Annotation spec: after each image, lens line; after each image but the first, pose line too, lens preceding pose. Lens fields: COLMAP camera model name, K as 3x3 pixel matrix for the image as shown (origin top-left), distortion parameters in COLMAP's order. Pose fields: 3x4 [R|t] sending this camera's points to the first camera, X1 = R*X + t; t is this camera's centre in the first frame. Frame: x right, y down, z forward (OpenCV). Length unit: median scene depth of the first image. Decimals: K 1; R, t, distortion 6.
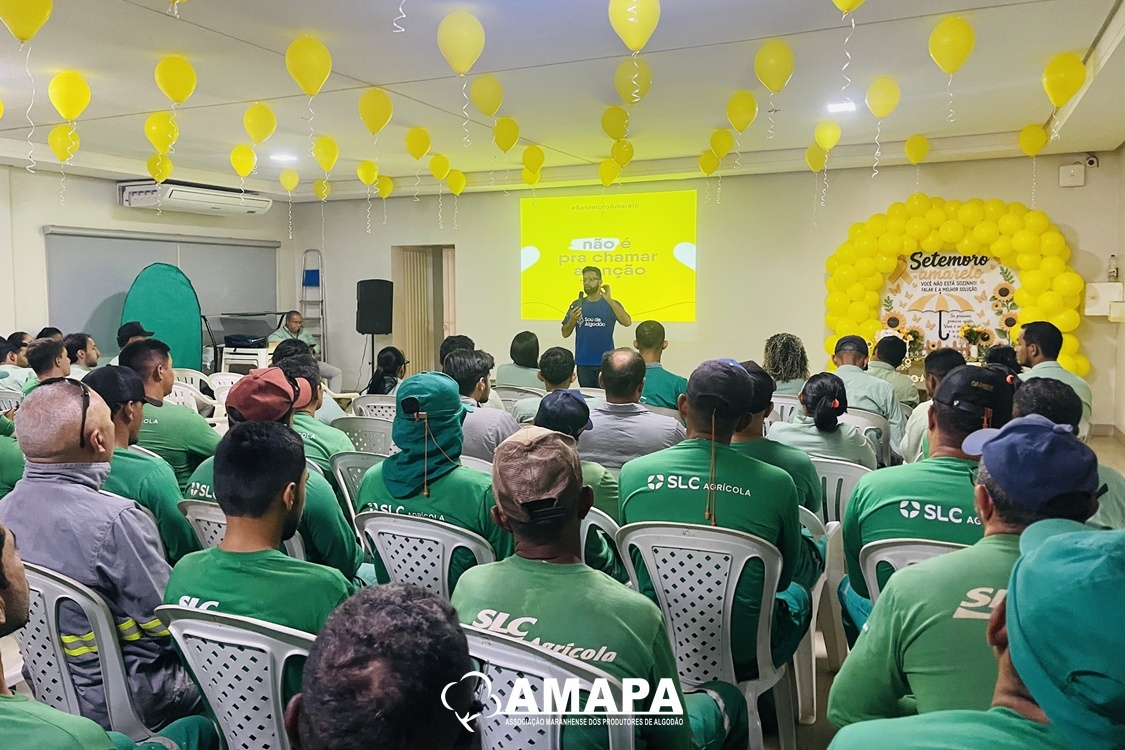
lens RADIAL K [[843.3, 0, 560.9], [0, 843.3, 338.6], [0, 0, 1]] dist [0.017990, -0.028305]
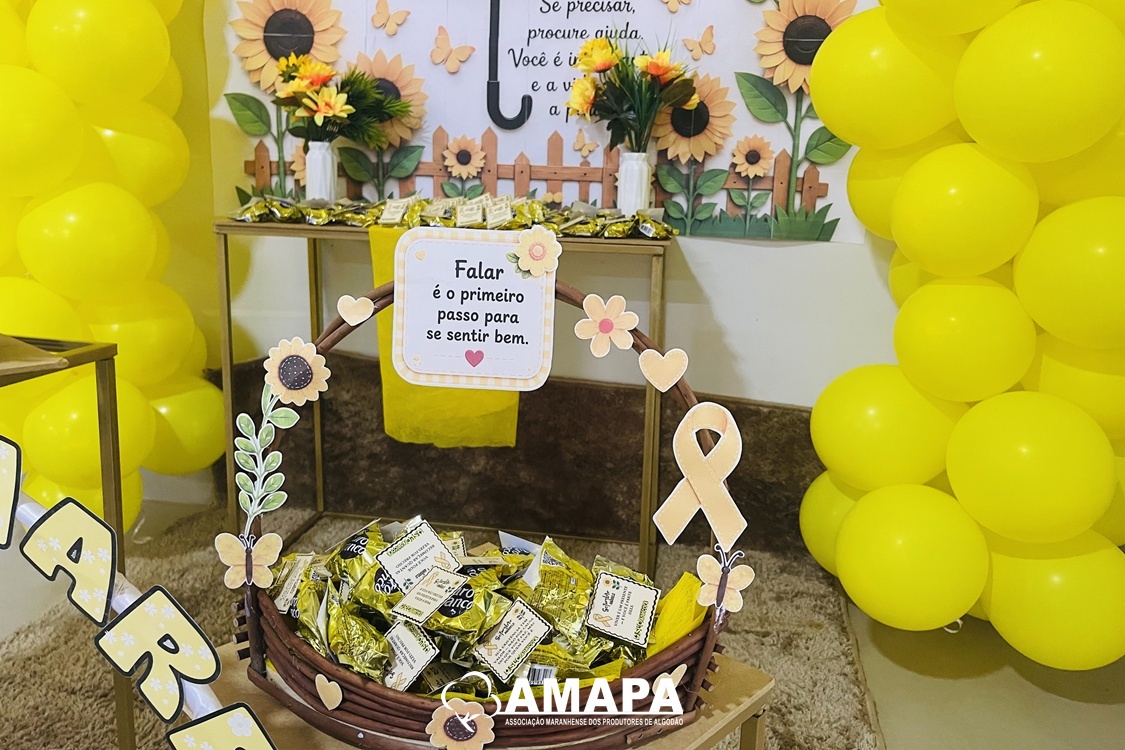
lens RADIAL K [[843.3, 0, 558.0], [0, 843.3, 342.0], [0, 0, 1]] dist [0.017990, -0.028305]
pose [[0.961156, -0.007923, 0.275890, 0.411170], [-0.030645, 0.990344, 0.135203, 0.025304], [-0.274298, -0.138406, 0.951633, 0.800431]]
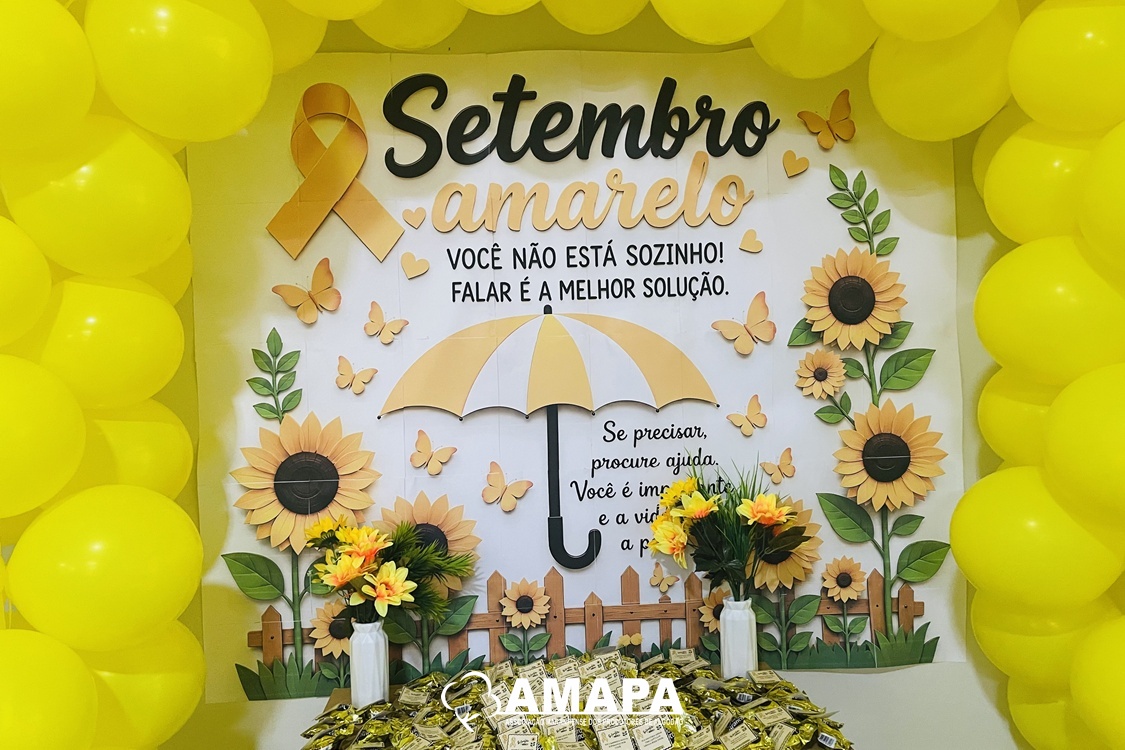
lens RADIAL K [[843.3, 0, 542.9], [0, 843.3, 390.3], [0, 0, 1]] dist [0.017990, -0.028305]
pose [[0.878371, -0.023268, 0.477413, 0.364660], [0.044354, 0.998473, -0.032941, -0.031179], [-0.475917, 0.050109, 0.878061, 0.850394]]
